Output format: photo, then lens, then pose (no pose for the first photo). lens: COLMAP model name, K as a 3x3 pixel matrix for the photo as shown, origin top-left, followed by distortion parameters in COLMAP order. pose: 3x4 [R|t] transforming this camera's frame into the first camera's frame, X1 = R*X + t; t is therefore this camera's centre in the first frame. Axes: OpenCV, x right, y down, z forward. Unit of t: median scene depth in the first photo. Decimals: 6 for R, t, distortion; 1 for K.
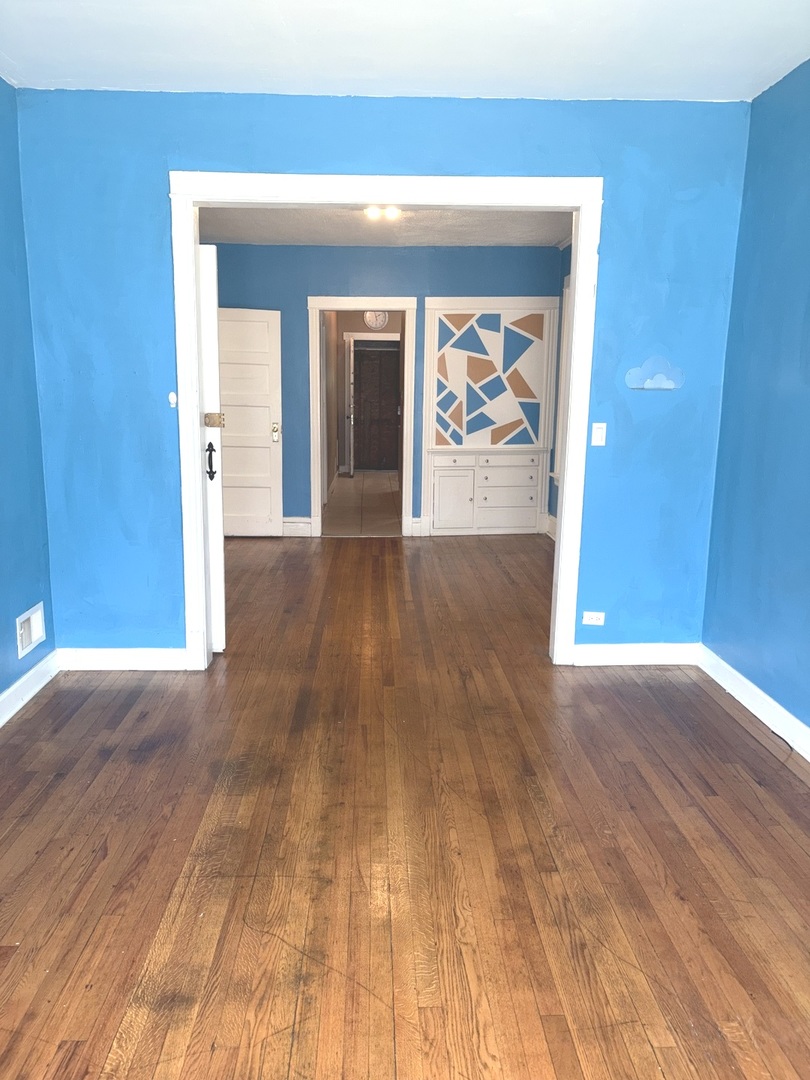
lens RADIAL K [[815.8, 0, 403.9], [0, 815.8, 542.1], [0, 0, 1]] dist [0.046832, -0.057528]
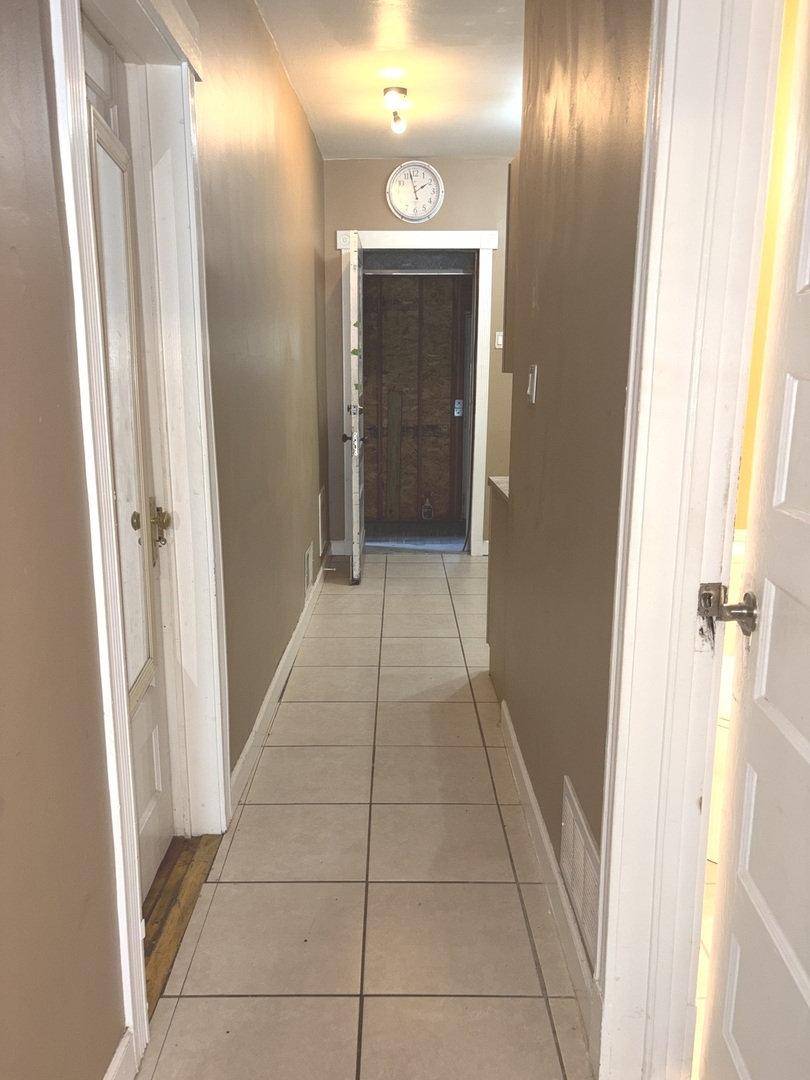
lens RADIAL K [[815.8, 0, 404.3], [0, 815.8, 536.7], [0, 0, 1]] dist [0.046832, -0.057528]
pose [[0.999347, -0.001330, -0.036106, -0.024881], [0.001995, 0.999829, 0.018374, -0.110173], [0.036075, -0.018434, 0.999179, 0.593031]]
